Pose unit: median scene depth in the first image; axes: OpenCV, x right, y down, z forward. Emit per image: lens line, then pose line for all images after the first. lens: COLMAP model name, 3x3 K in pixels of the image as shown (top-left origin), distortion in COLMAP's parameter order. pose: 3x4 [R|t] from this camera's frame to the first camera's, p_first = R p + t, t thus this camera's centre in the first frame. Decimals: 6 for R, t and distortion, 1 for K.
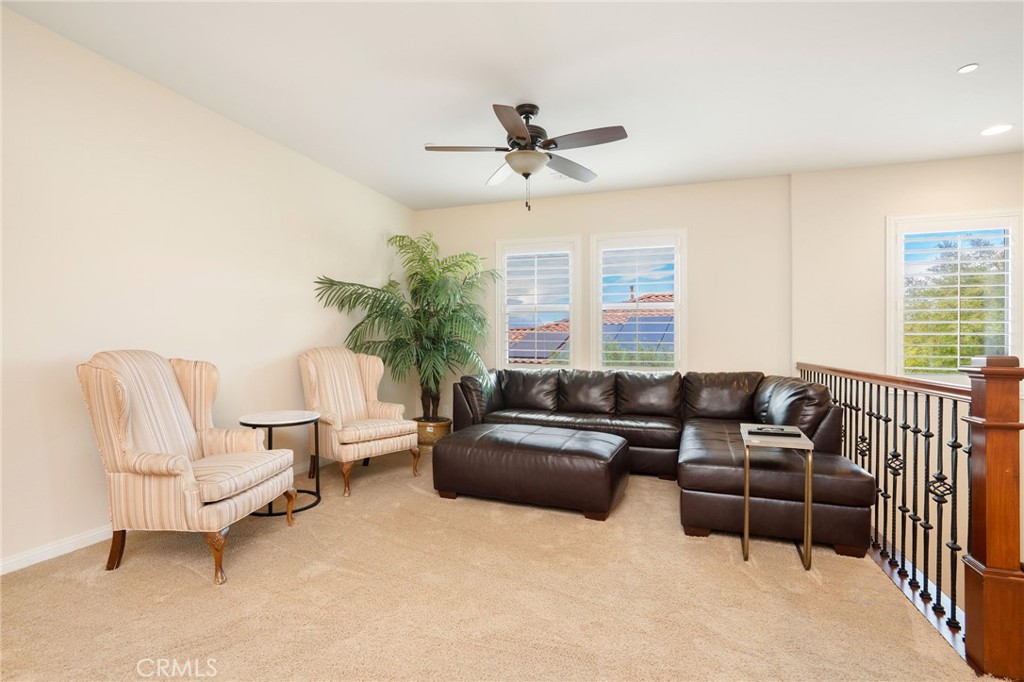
lens RADIAL K [[495.2, 0, 512.0], [0, 495.2, 341.0], [0, 0, 1]] dist [-0.019138, -0.000020]
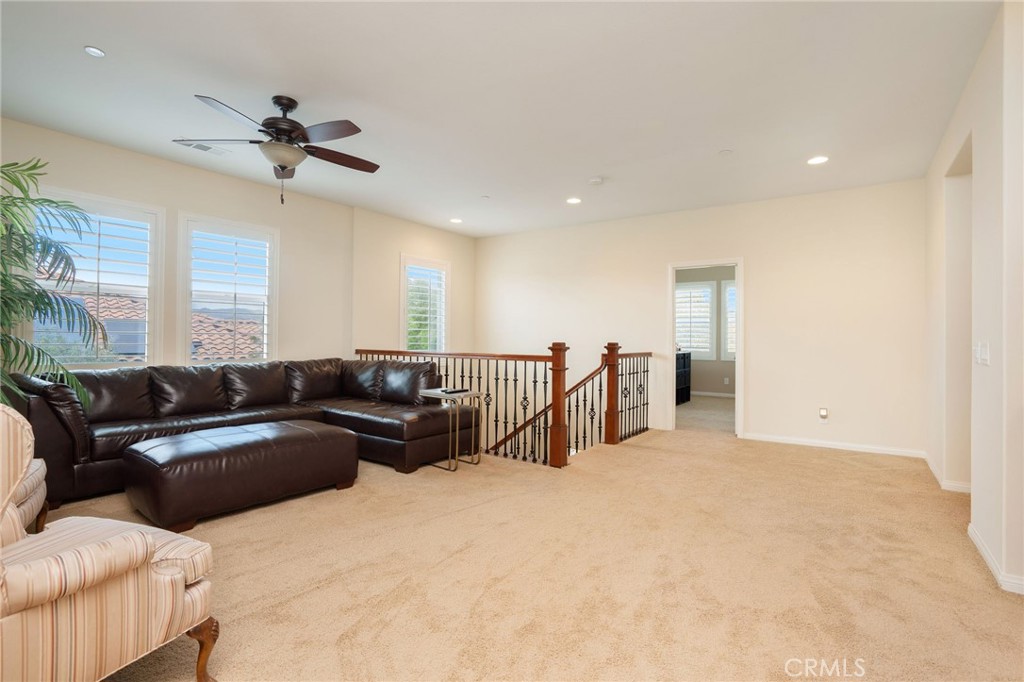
lens RADIAL K [[495.2, 0, 512.0], [0, 495.2, 341.0], [0, 0, 1]] dist [-0.019138, -0.000020]
pose [[0.263397, -0.016600, 0.964545, -0.807648], [-0.011163, 0.999733, 0.020254, -0.015378], [-0.964623, -0.016102, 0.263141, 0.295147]]
